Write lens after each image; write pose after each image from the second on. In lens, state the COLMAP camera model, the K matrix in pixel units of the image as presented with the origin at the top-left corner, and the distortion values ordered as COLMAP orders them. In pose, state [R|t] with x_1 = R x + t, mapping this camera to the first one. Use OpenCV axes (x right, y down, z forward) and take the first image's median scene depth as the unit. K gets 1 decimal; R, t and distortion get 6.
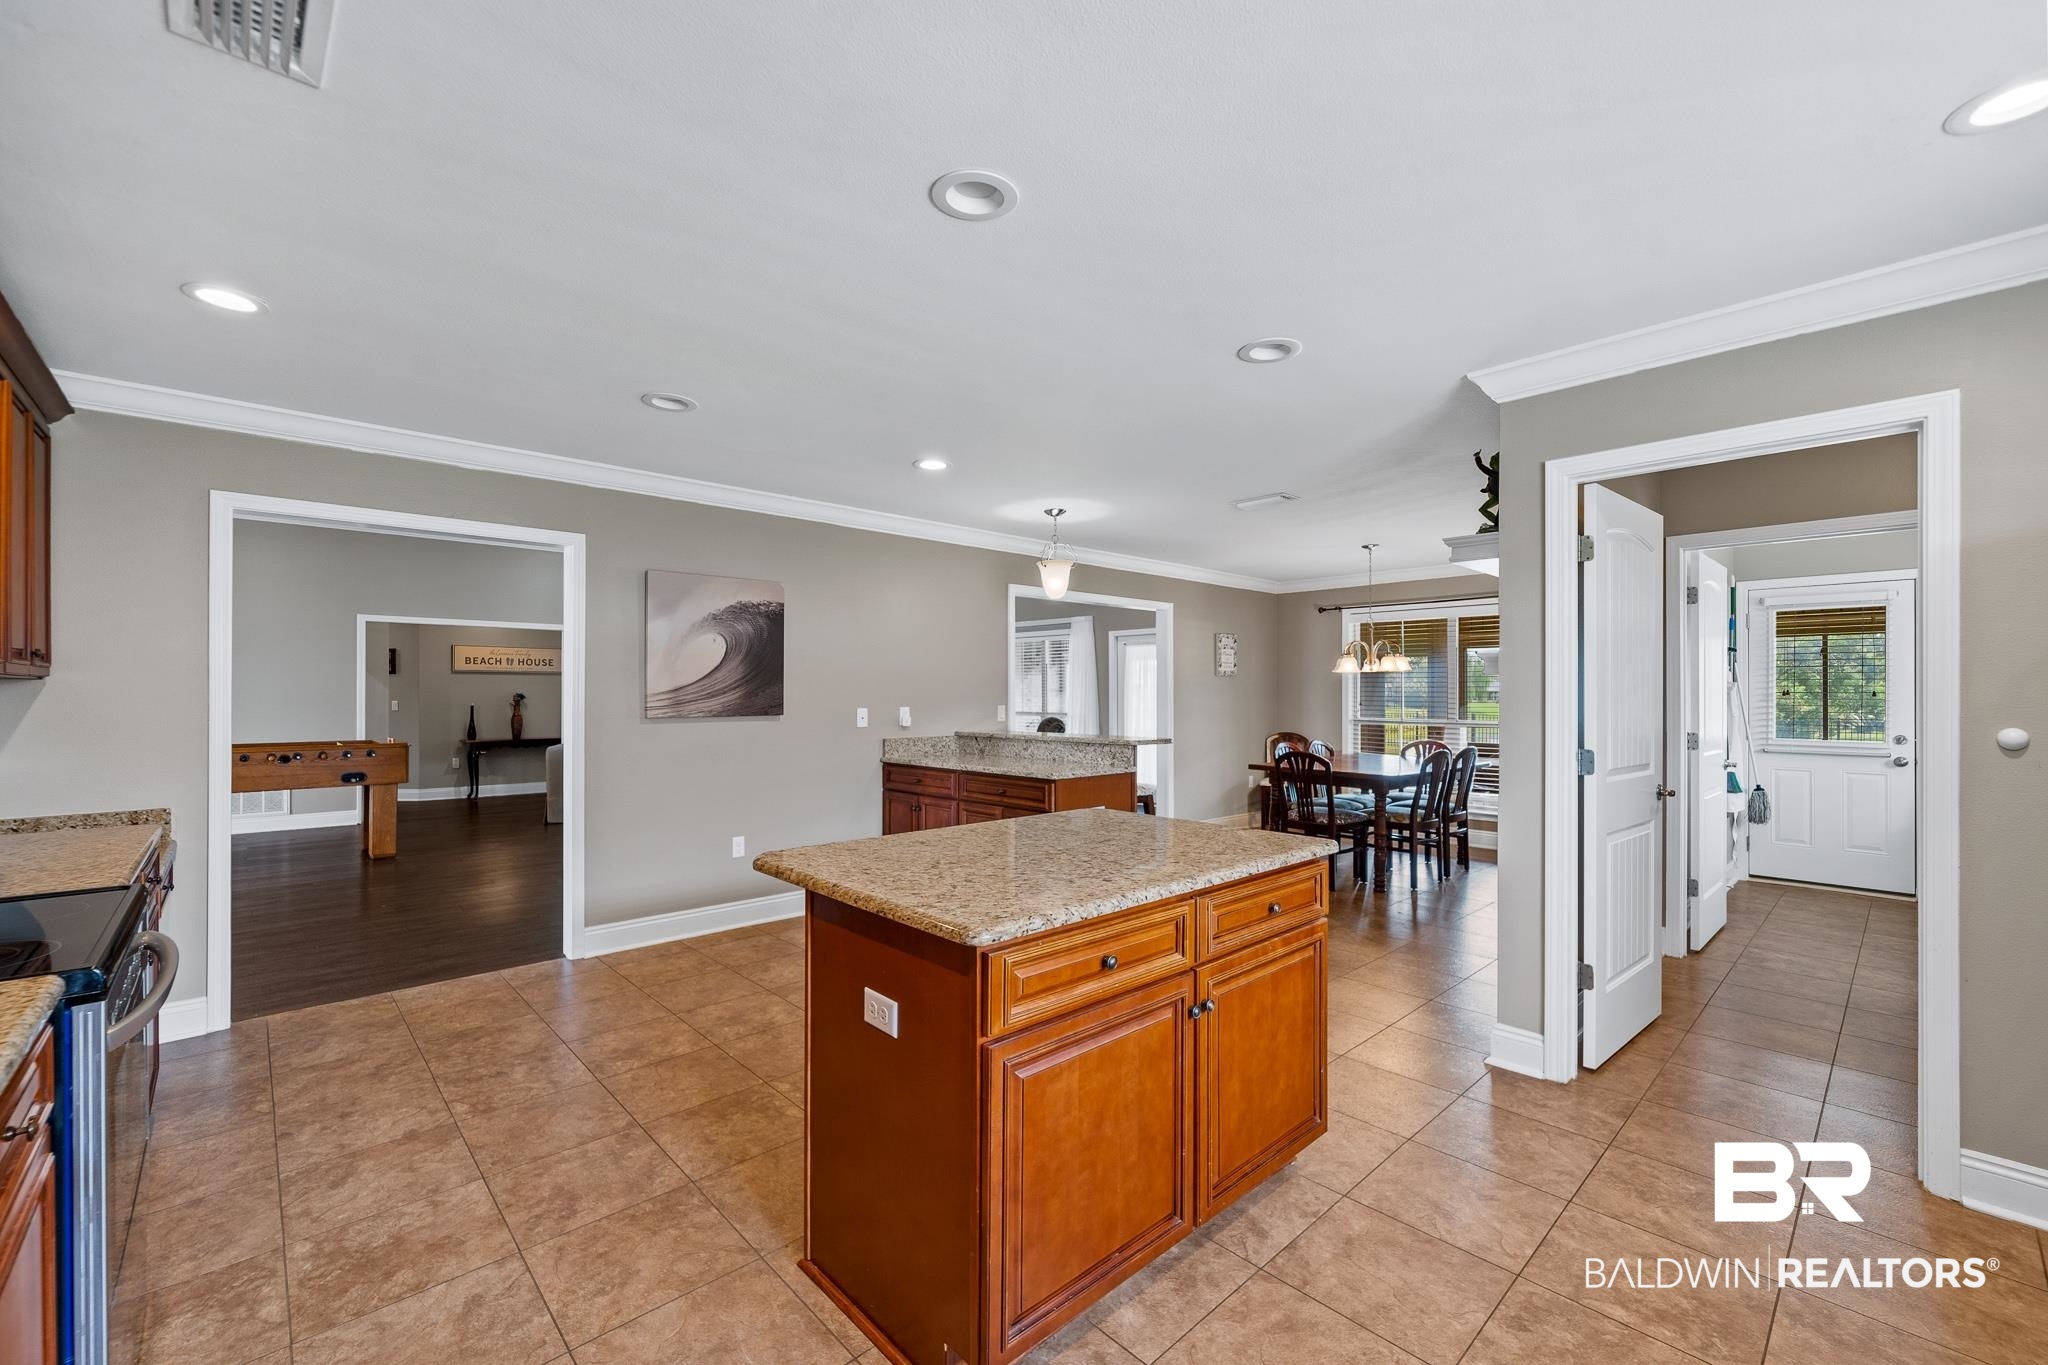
lens RADIAL K [[831.3, 0, 1022.7], [0, 831.3, 690.5], [0, 0, 1]] dist [-0.002362, -0.000049]
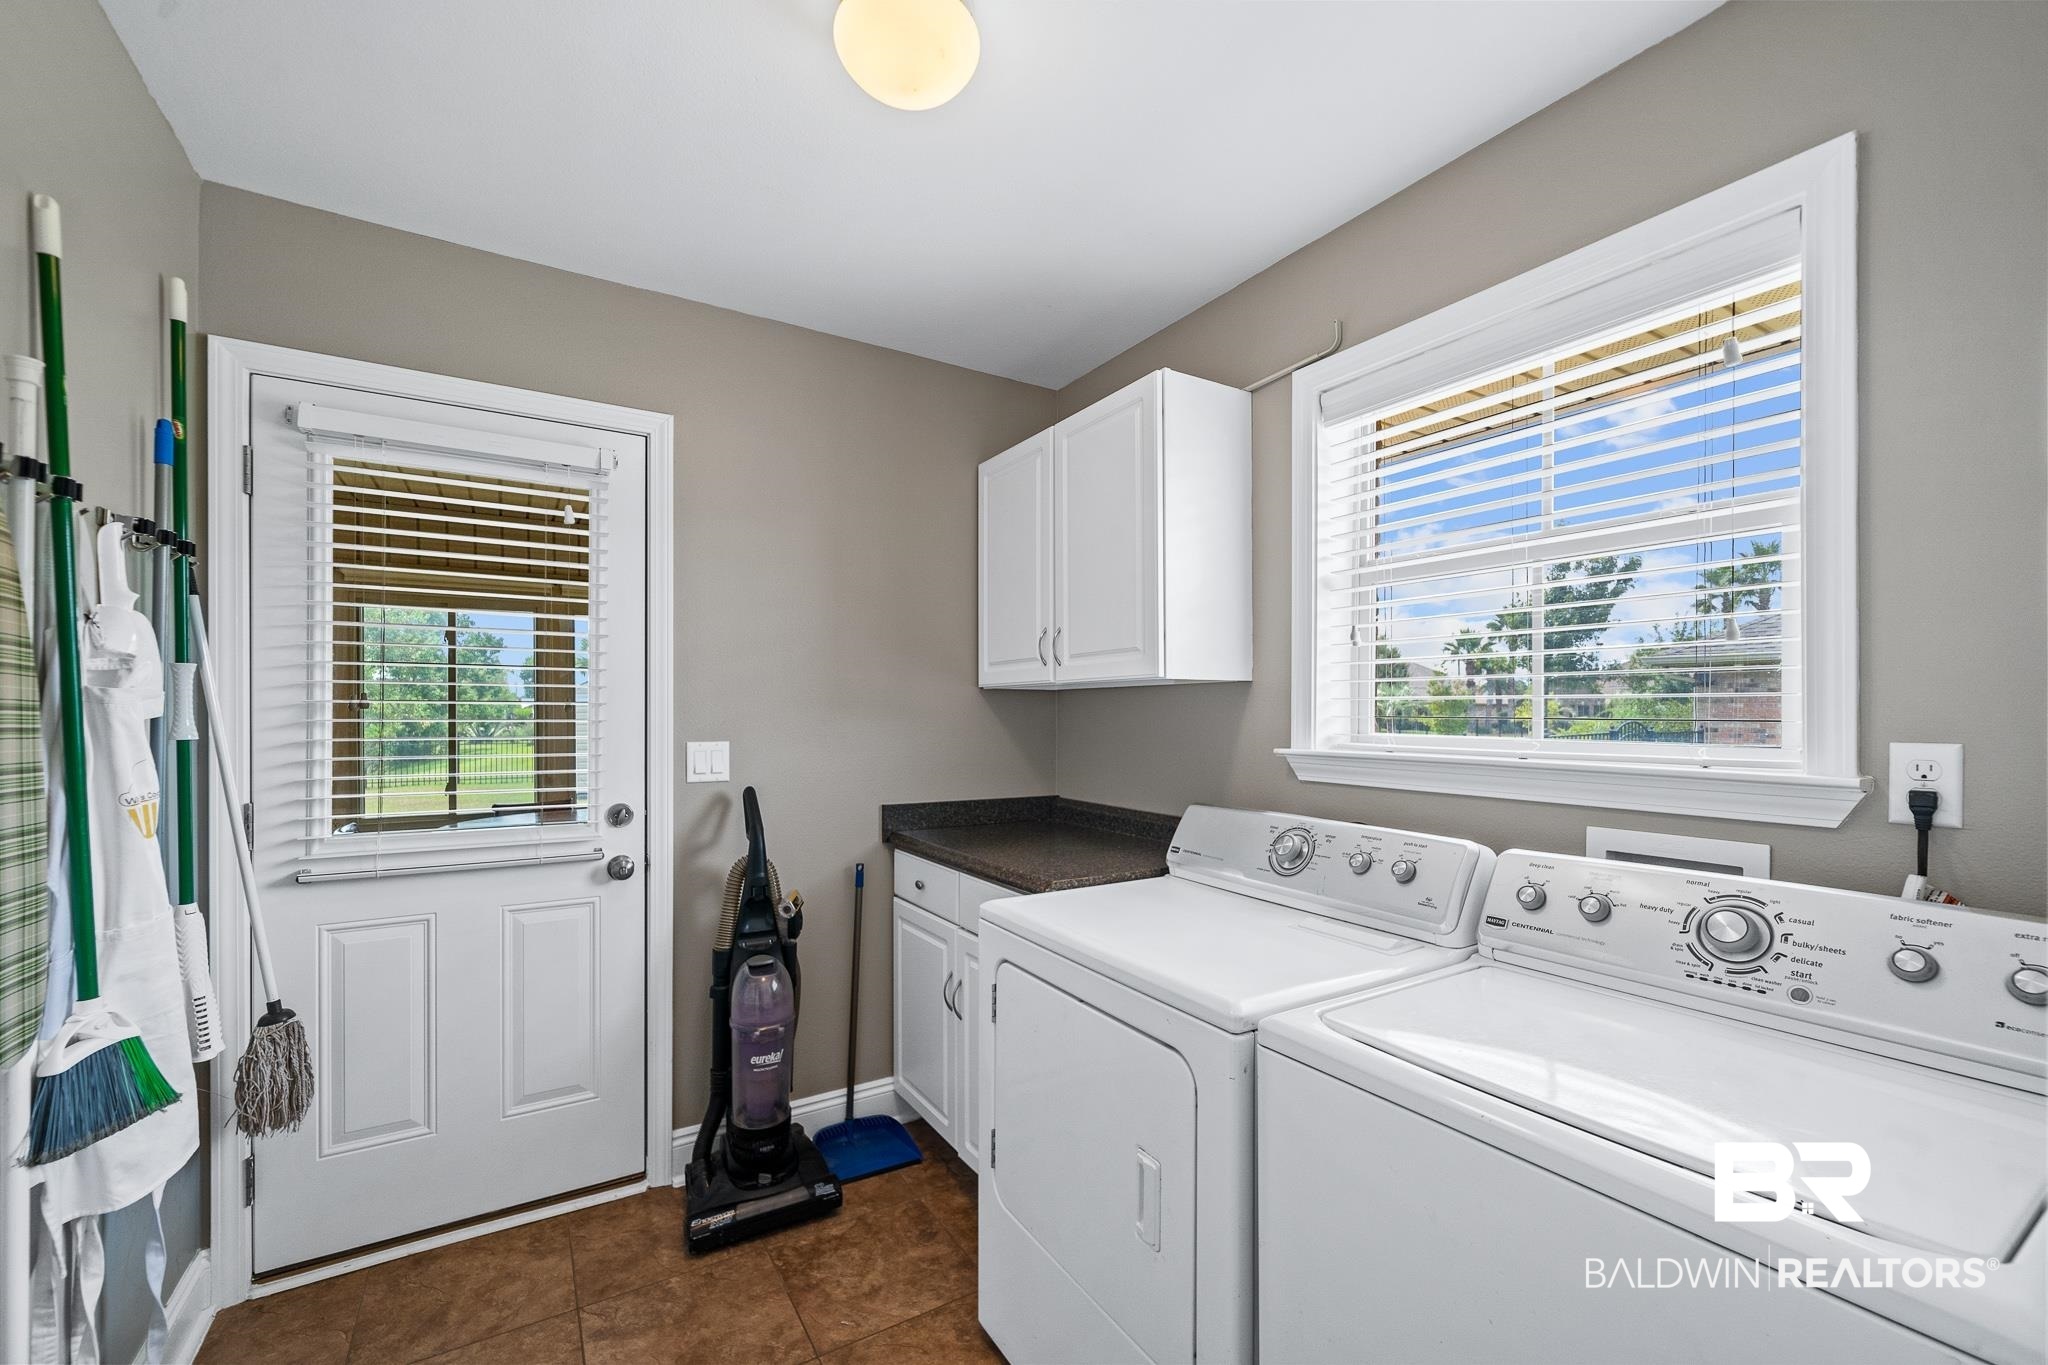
lens RADIAL K [[831.3, 0, 1021.9], [0, 831.3, 691.8], [0, 0, 1]] dist [-0.002362, -0.000049]
pose [[0.201146, 0.001946, 0.979559, 0.681505], [-0.001818, 0.999997, -0.001613, -0.002400], [-0.979559, -0.001456, 0.201149, 0.709286]]
